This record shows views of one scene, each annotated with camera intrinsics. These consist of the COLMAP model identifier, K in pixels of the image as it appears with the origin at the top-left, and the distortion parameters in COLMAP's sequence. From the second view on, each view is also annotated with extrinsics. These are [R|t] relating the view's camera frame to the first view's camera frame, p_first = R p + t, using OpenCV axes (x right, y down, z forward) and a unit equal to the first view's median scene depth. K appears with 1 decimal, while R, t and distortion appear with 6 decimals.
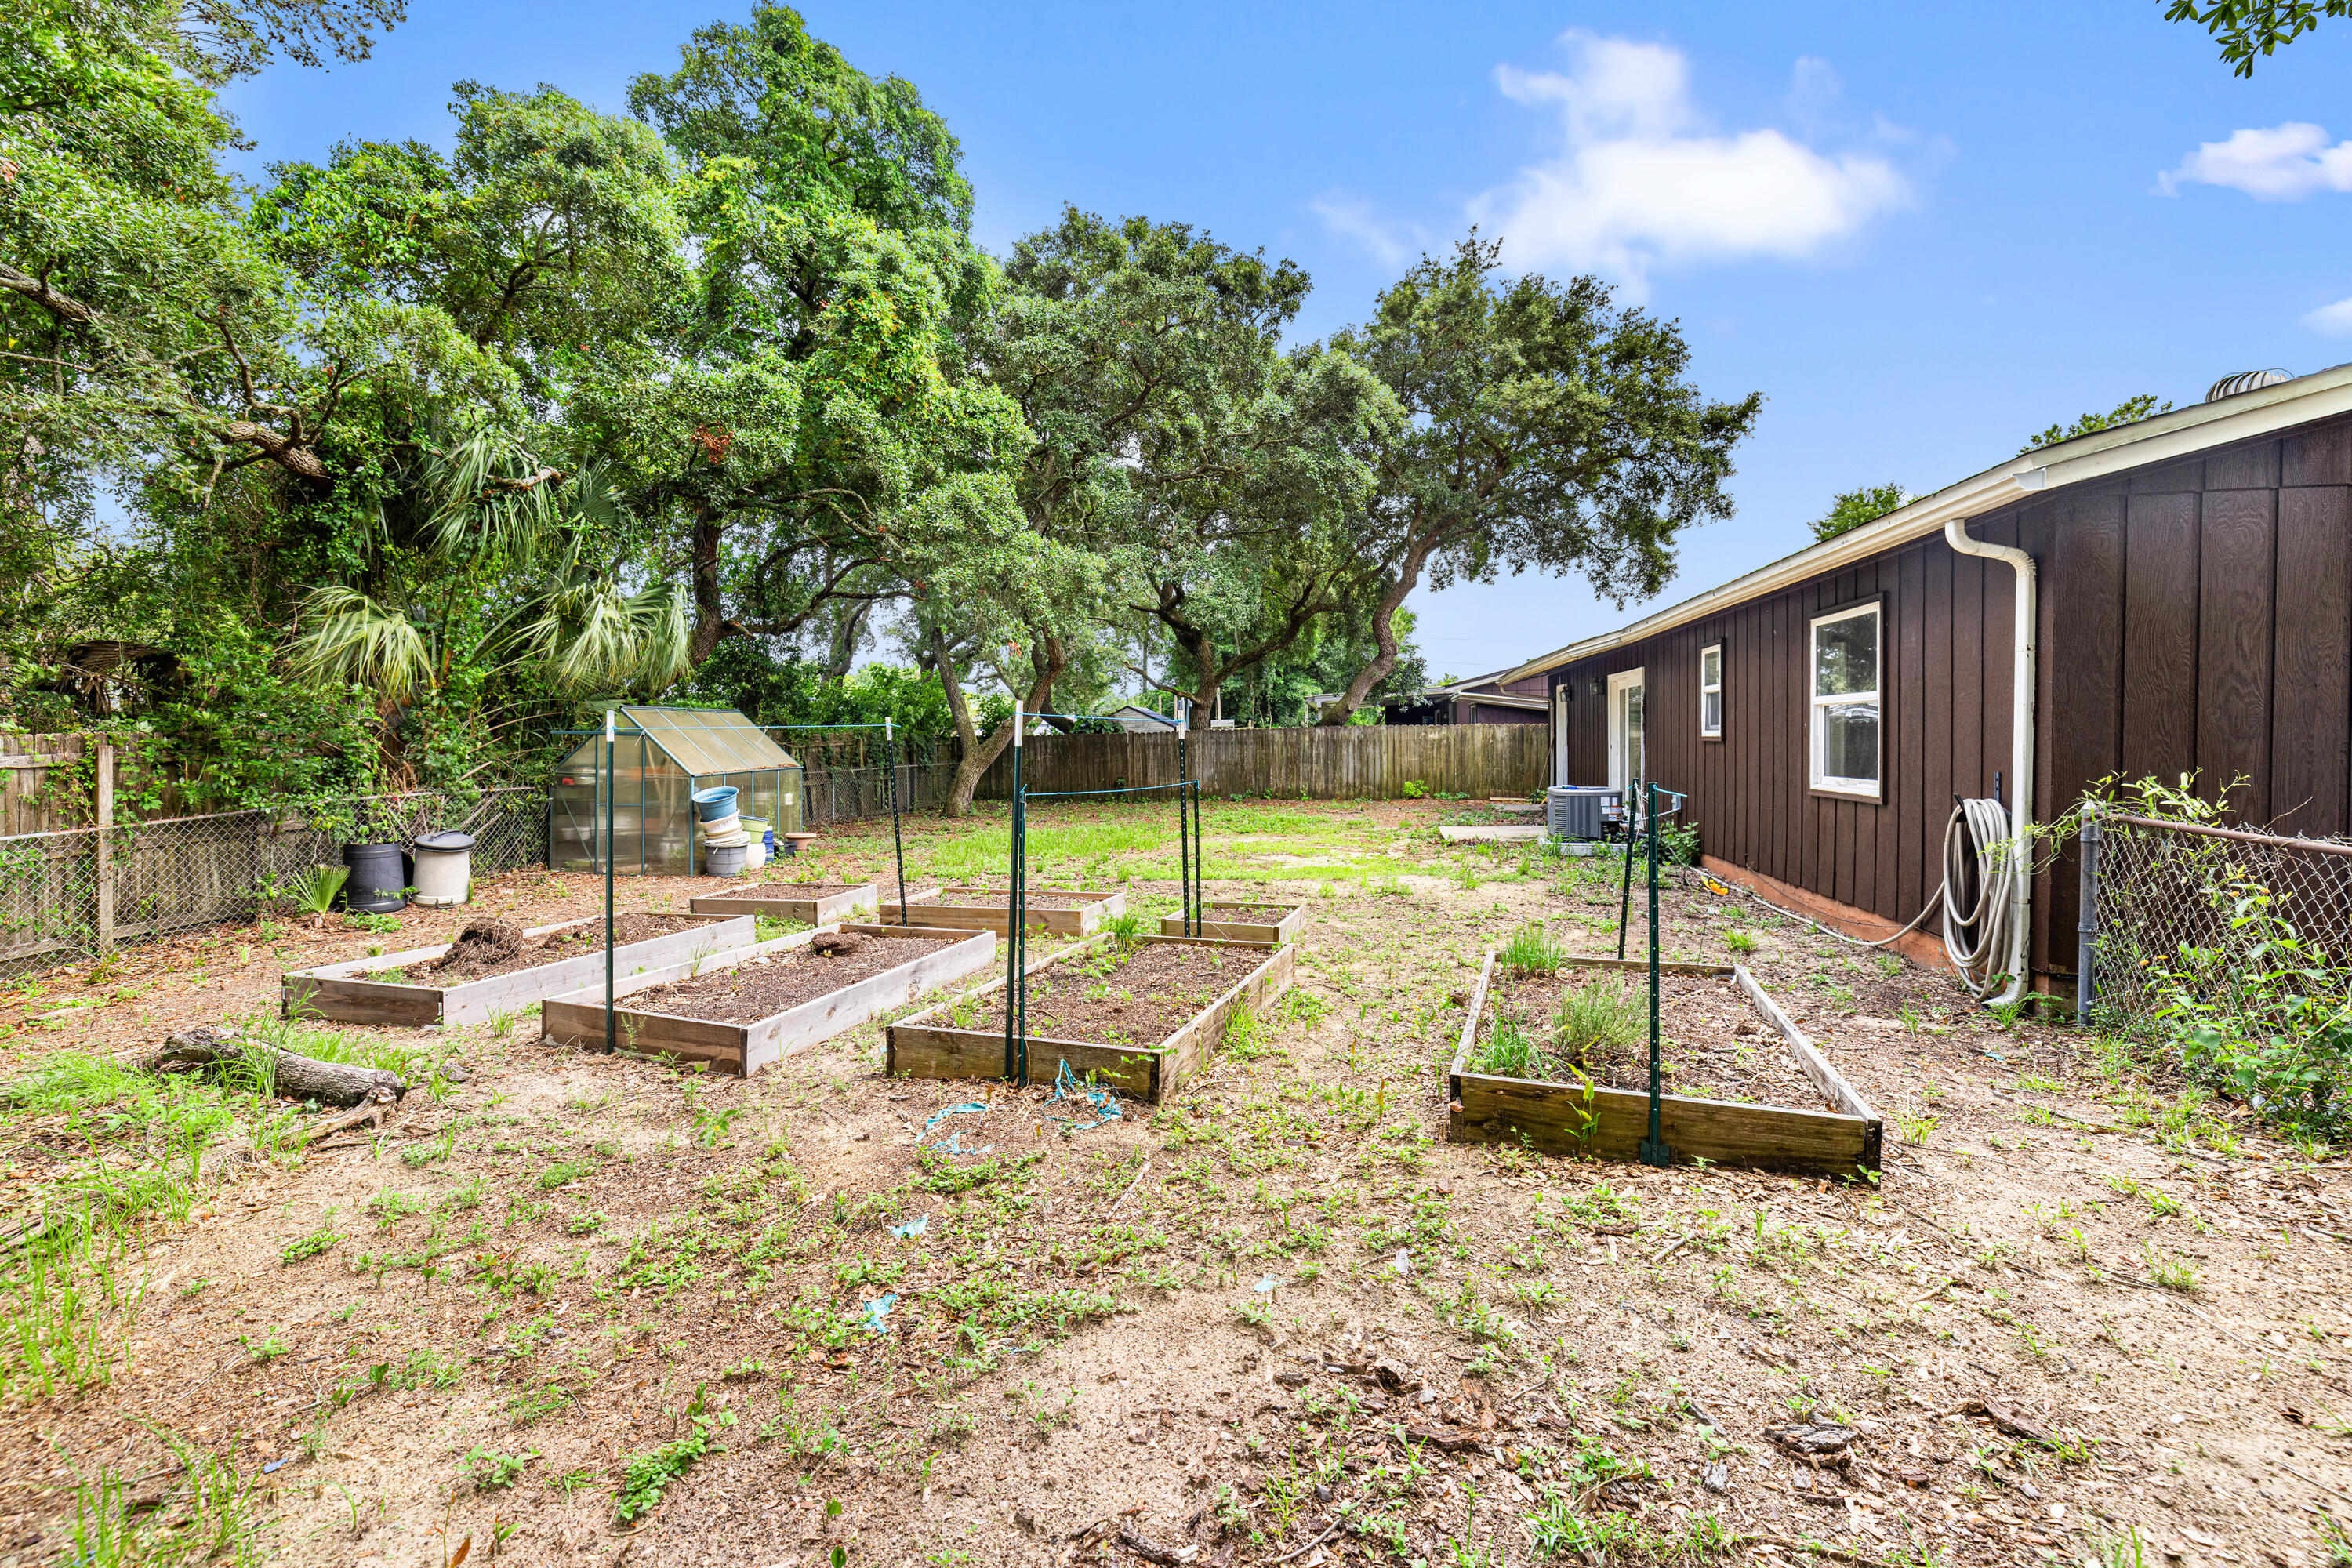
lens RADIAL K [[1015.4, 0, 1139.7], [0, 1015.4, 738.8], [0, 0, 1]] dist [0.019686, -0.000027]
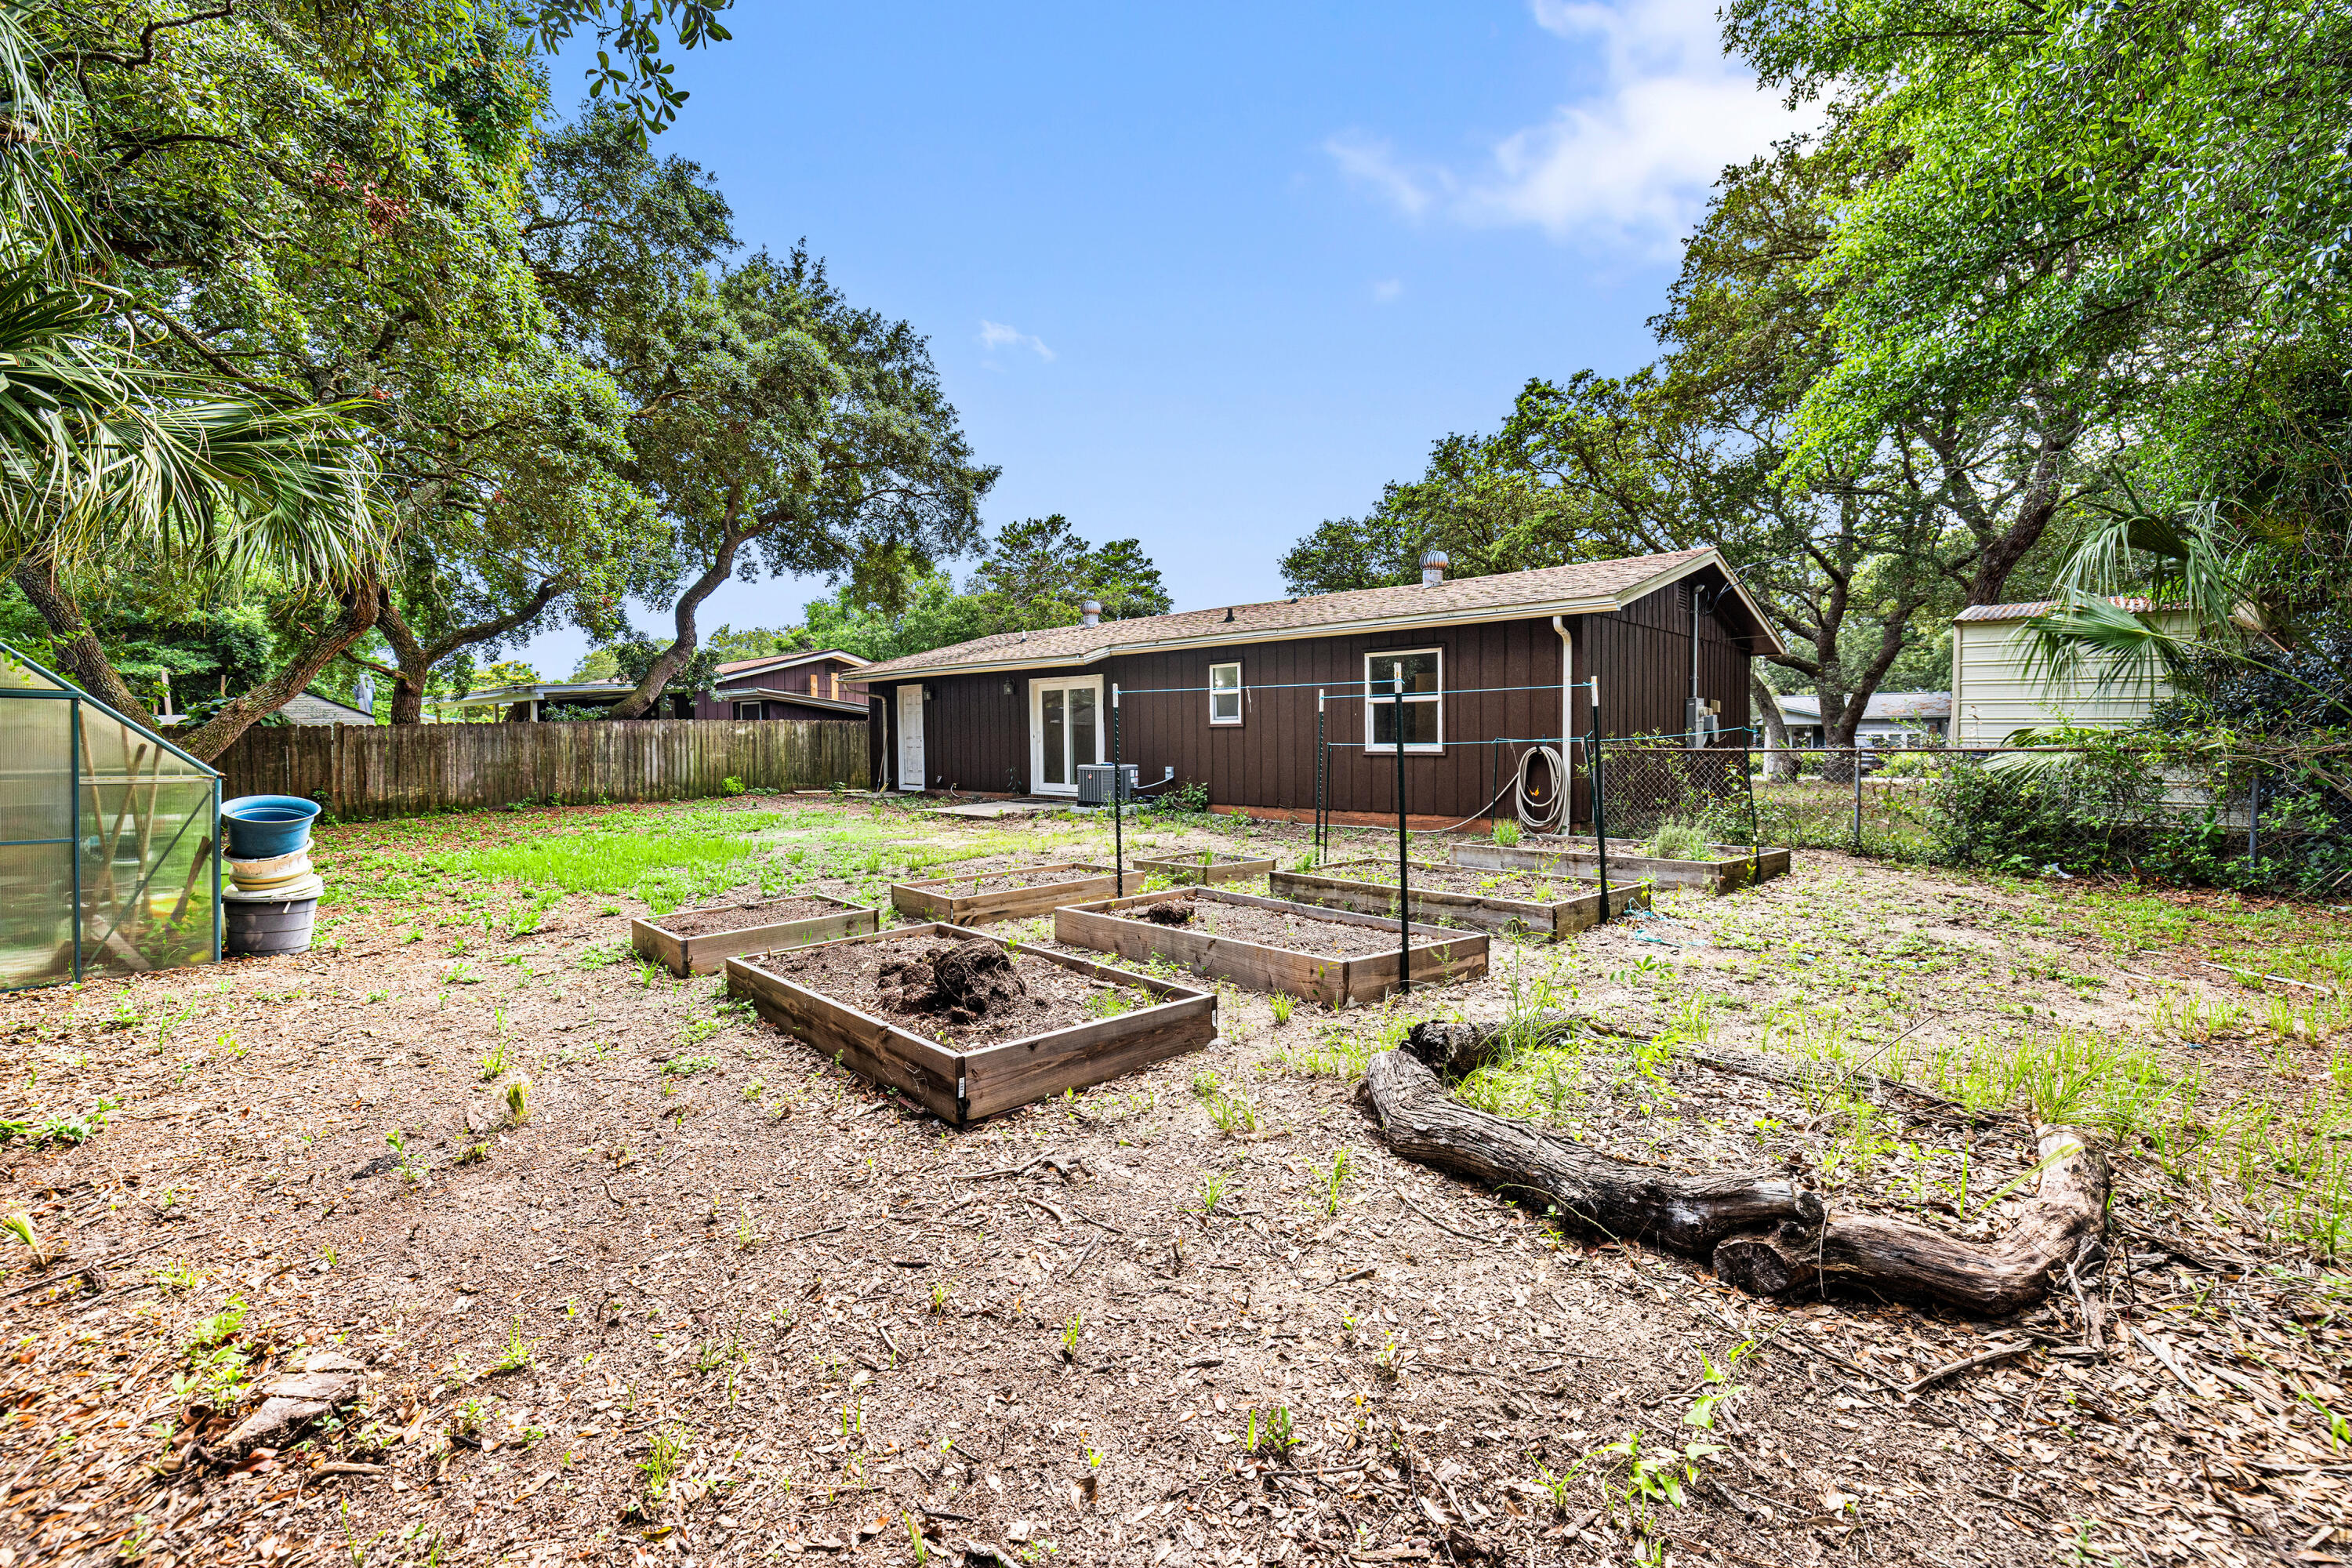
lens RADIAL K [[1002.6, 0, 1149.4], [0, 1002.6, 775.2], [0, 0, 1]] dist [0.003368, -0.000185]
pose [[0.502060, -0.030476, 0.864296, -0.650460], [0.007730, 0.999497, 0.030753, 0.022737], [-0.864798, -0.008758, 0.502043, 0.306506]]
